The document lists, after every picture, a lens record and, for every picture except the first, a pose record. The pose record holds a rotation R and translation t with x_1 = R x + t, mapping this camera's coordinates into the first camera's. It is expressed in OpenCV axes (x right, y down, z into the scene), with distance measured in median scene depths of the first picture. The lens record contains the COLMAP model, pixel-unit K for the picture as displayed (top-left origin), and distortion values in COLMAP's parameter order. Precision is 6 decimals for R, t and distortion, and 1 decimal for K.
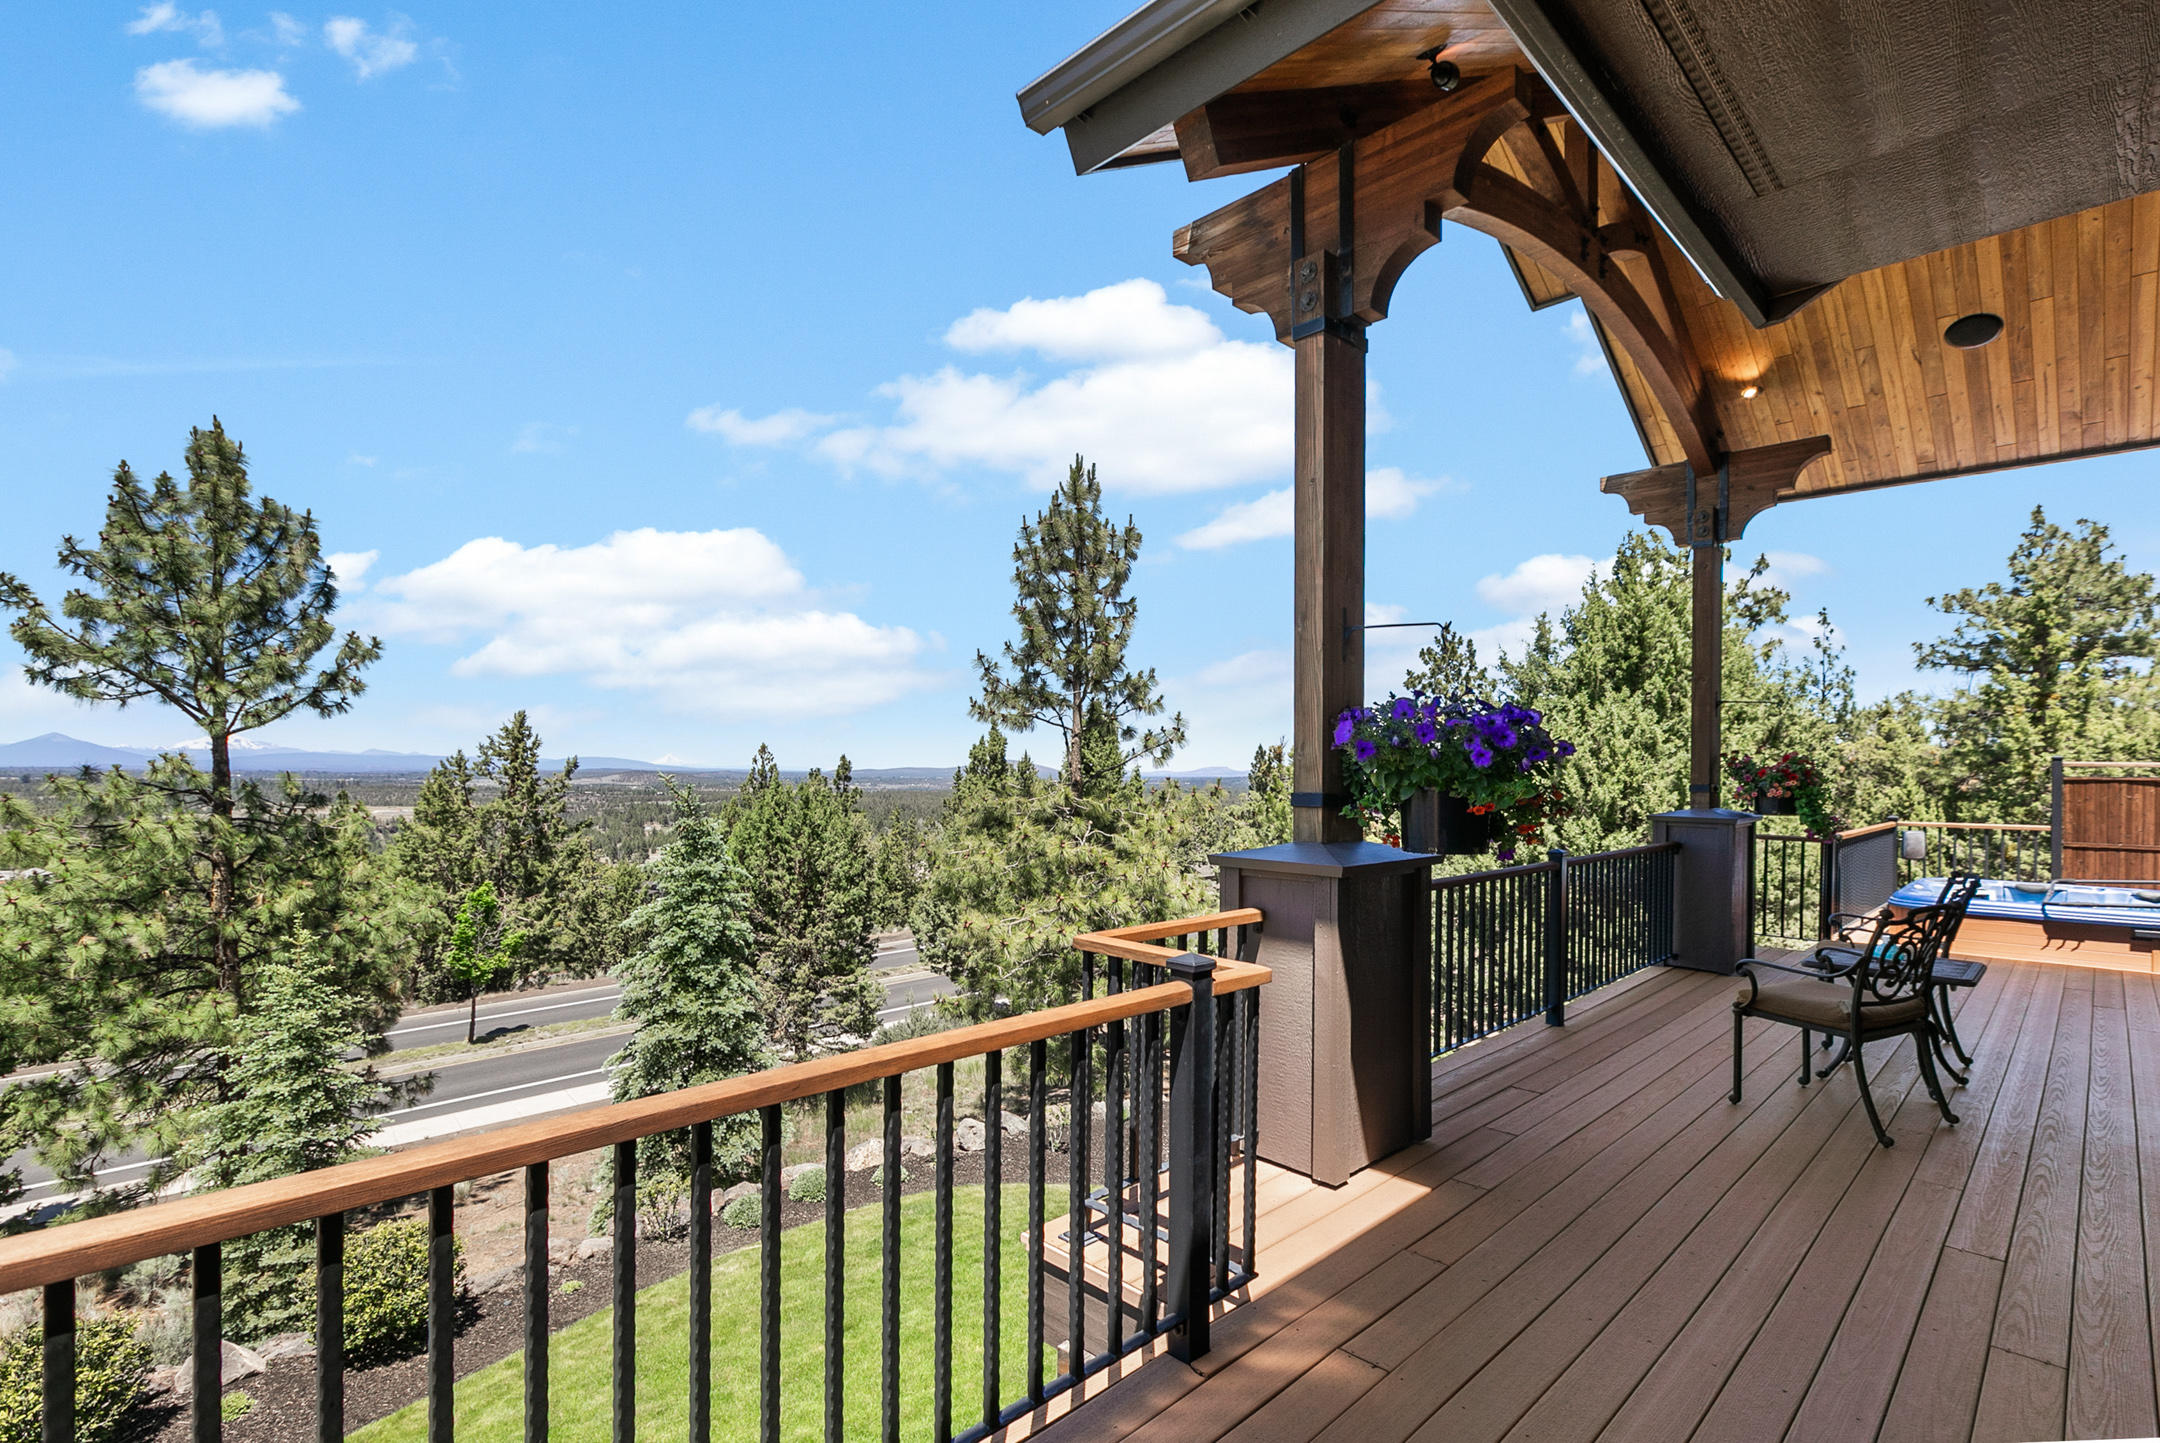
lens RADIAL K [[1012.6, 0, 1052.5], [0, 1012.6, 774.4], [0, 0, 1]] dist [-0.000852, -0.000232]
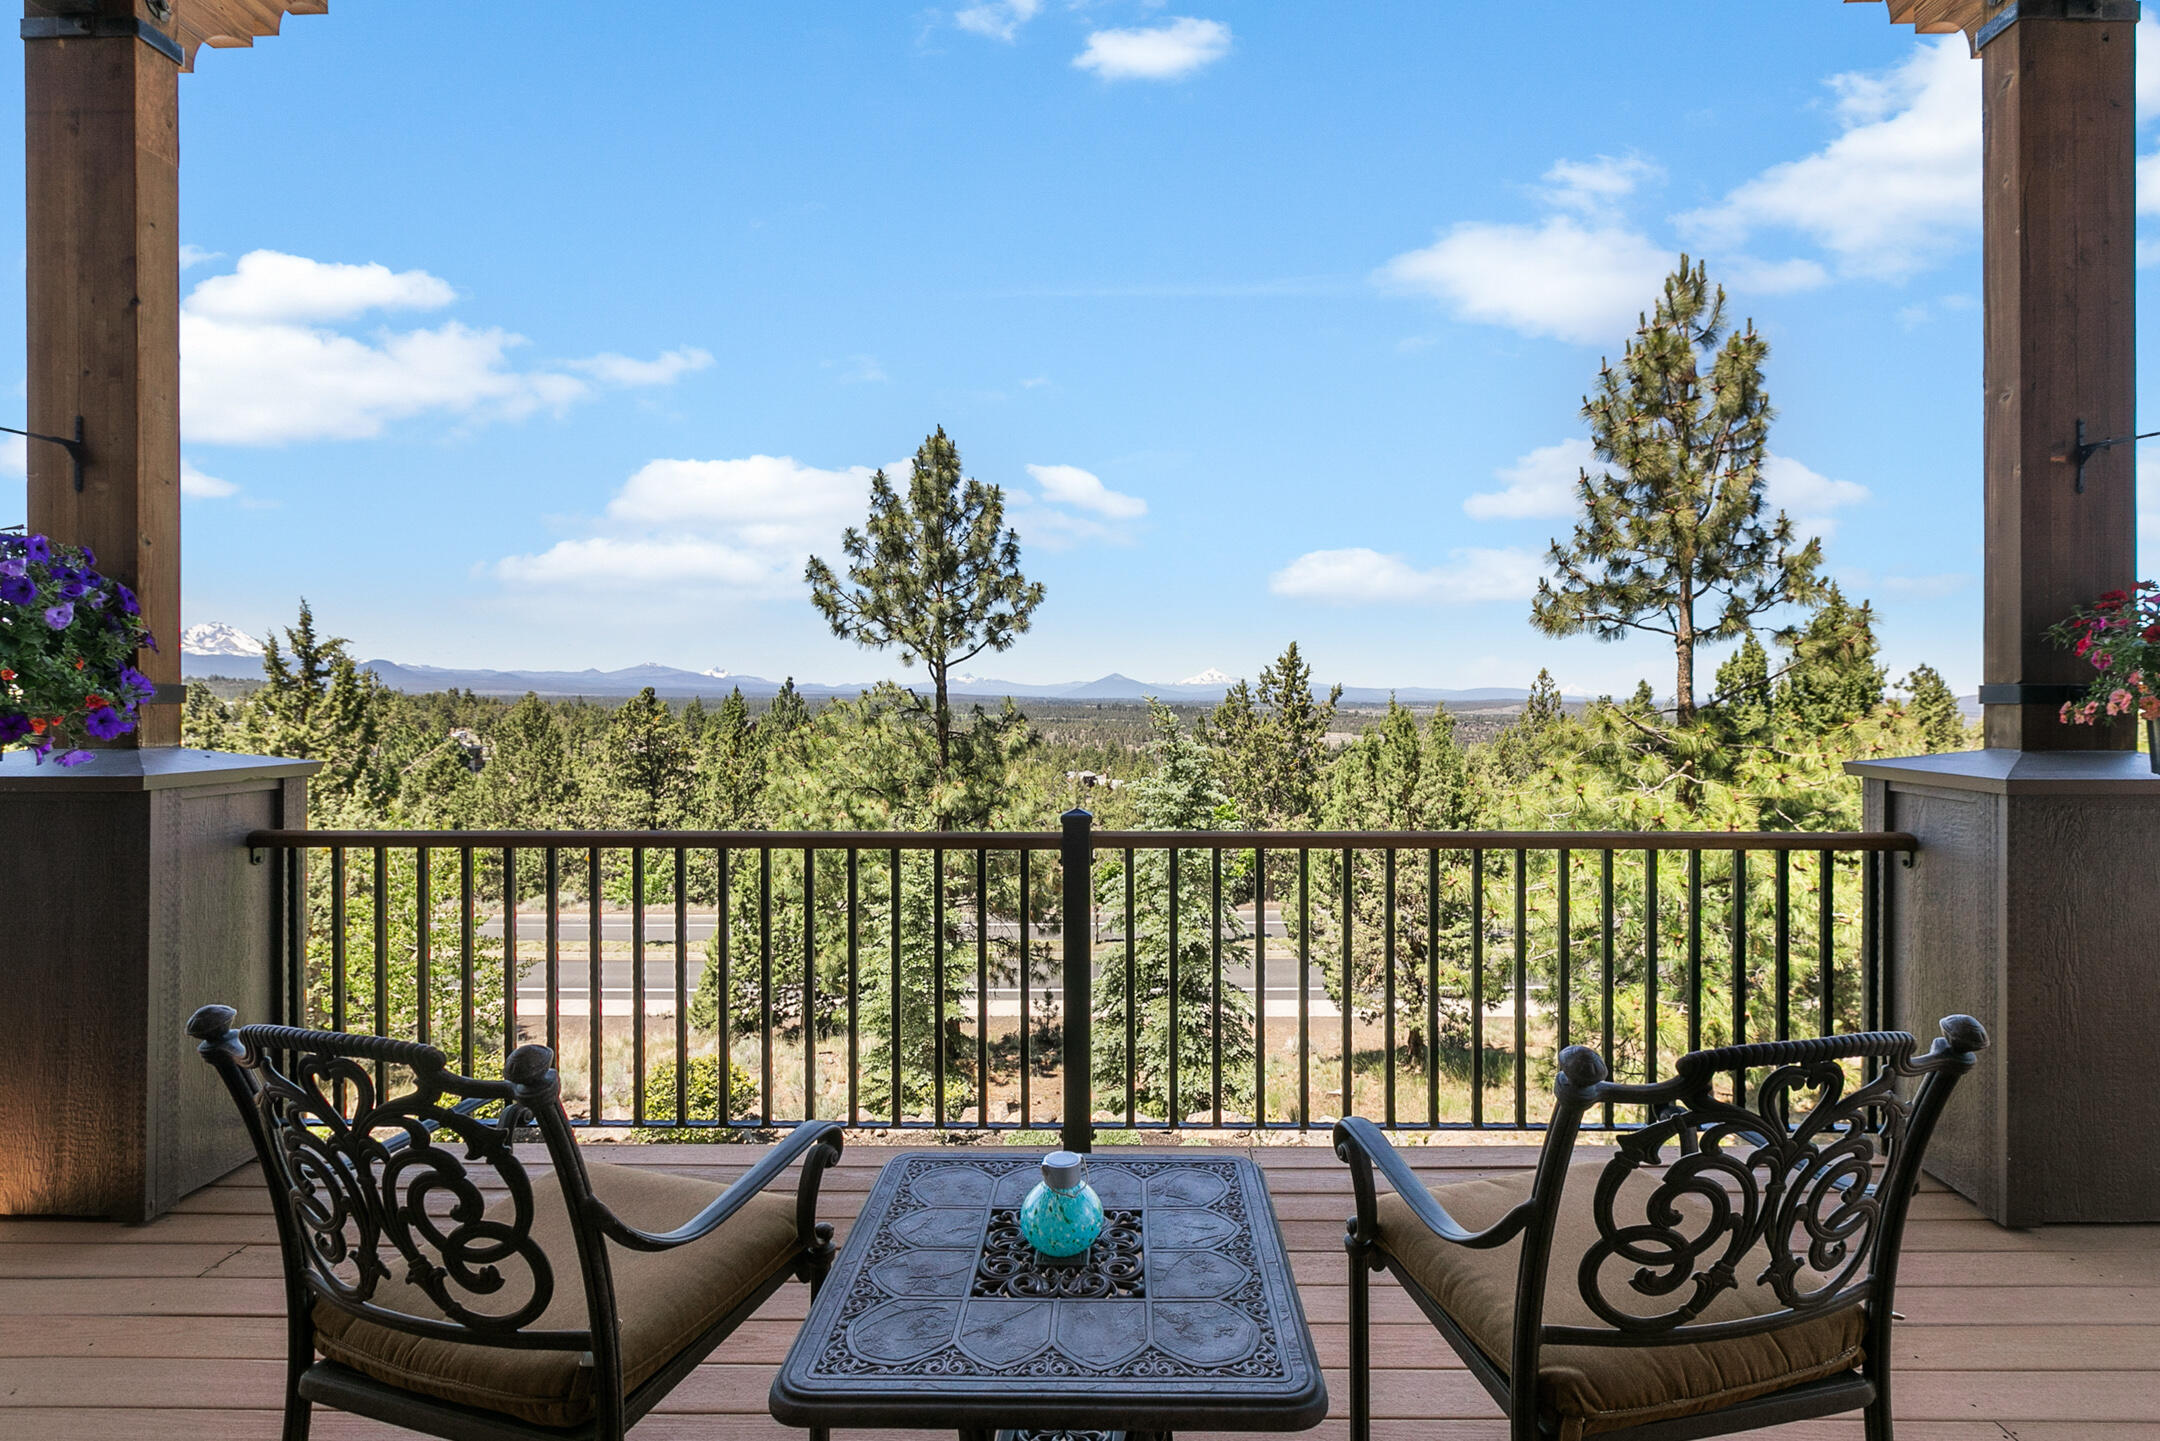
lens RADIAL K [[1037.7, 0, 1112.1], [0, 1037.7, 720.1], [0, 0, 1]] dist [0.000847, 0.000055]
pose [[0.720514, 0.012239, -0.693332, 0.250275], [-0.001977, 0.999876, 0.015595, 0.006779], [0.693437, -0.009866, 0.720449, 0.175145]]
